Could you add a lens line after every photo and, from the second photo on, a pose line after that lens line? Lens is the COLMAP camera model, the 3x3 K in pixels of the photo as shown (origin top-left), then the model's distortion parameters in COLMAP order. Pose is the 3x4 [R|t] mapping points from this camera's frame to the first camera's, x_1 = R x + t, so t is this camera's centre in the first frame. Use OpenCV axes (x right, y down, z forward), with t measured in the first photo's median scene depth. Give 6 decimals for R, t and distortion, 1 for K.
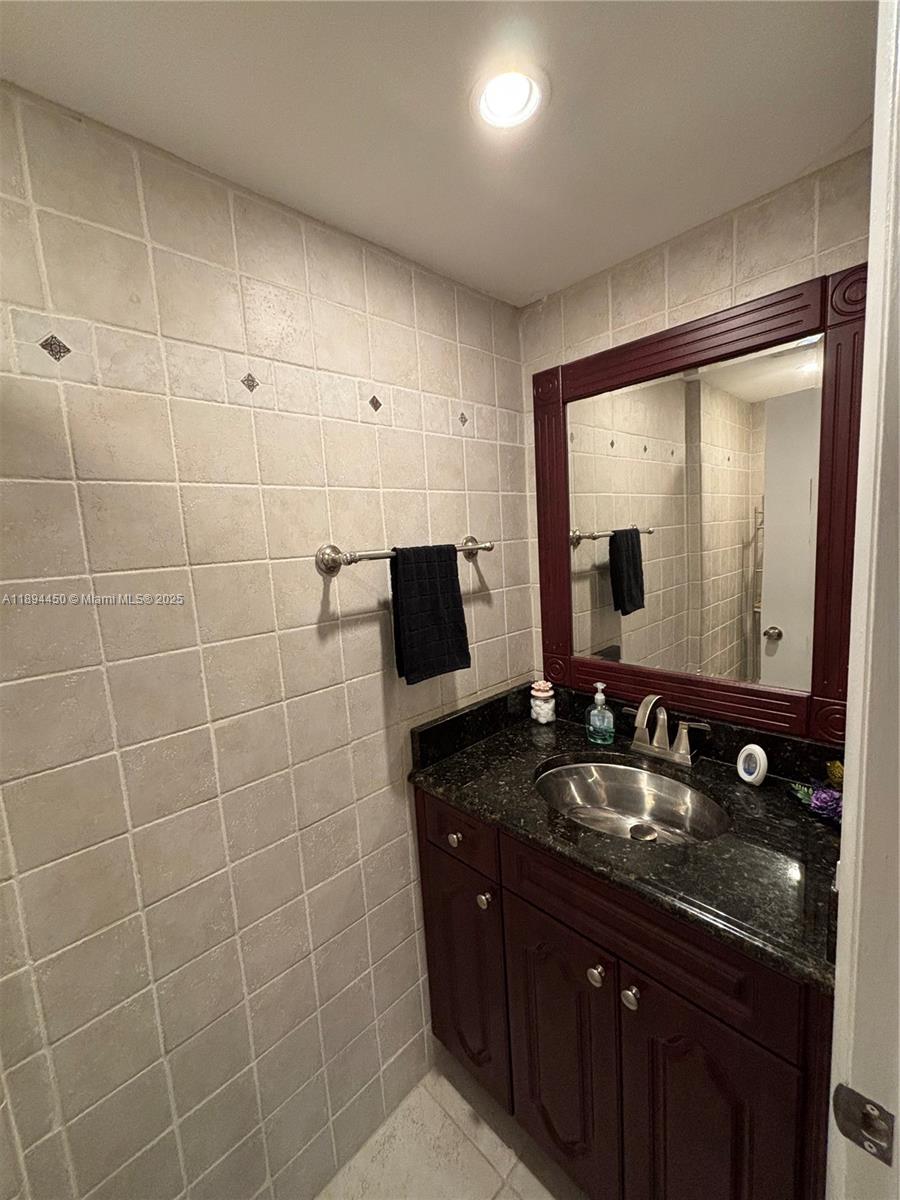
lens RADIAL K [[481.1, 0, 449.6], [0, 481.1, 597.9], [0, 0, 1]] dist [-0.002386, 0.000098]
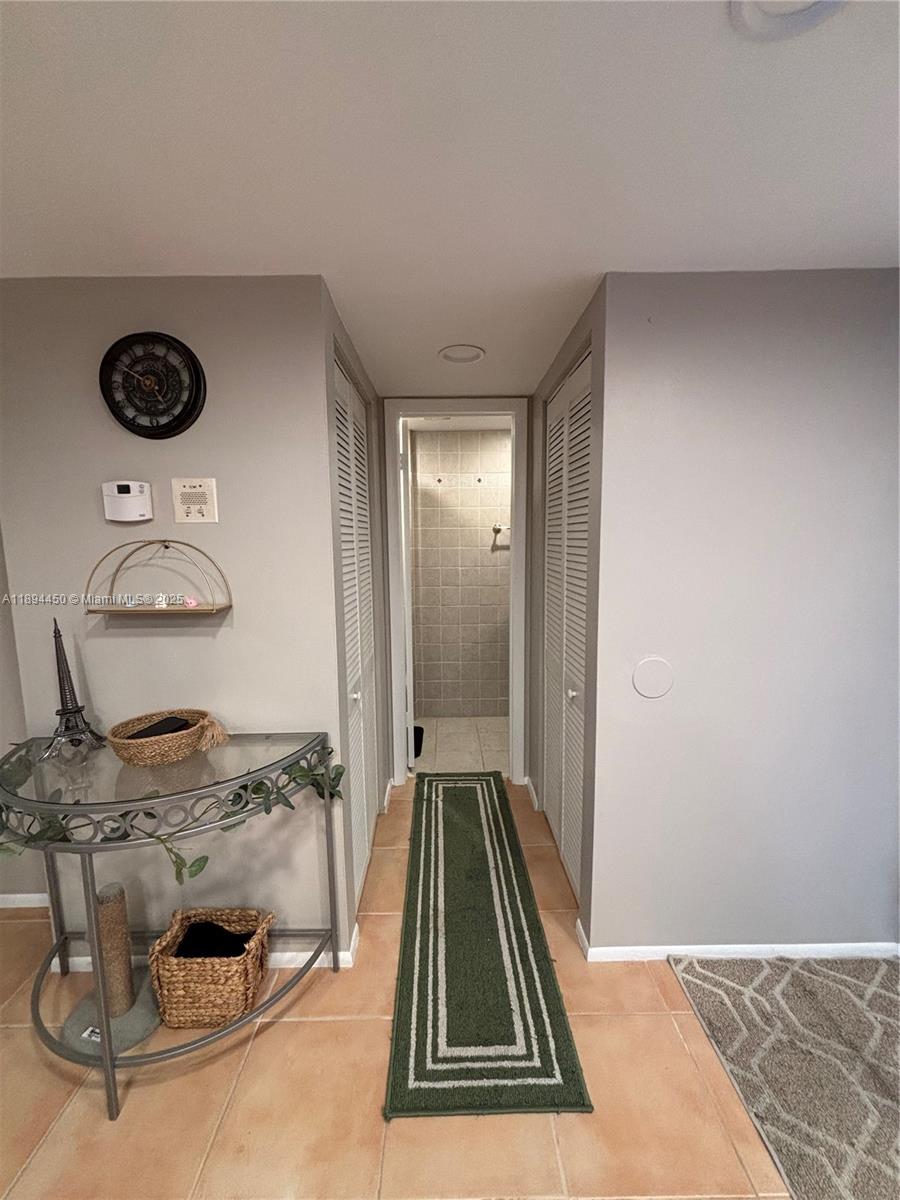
lens RADIAL K [[481.1, 0, 446.9], [0, 481.1, 594.9], [0, 0, 1]] dist [-0.002386, 0.000098]
pose [[0.720047, 0.145080, -0.678590, 1.894044], [-0.118520, 0.989243, 0.085736, 0.135645], [0.683729, 0.018693, 0.729496, -1.736162]]
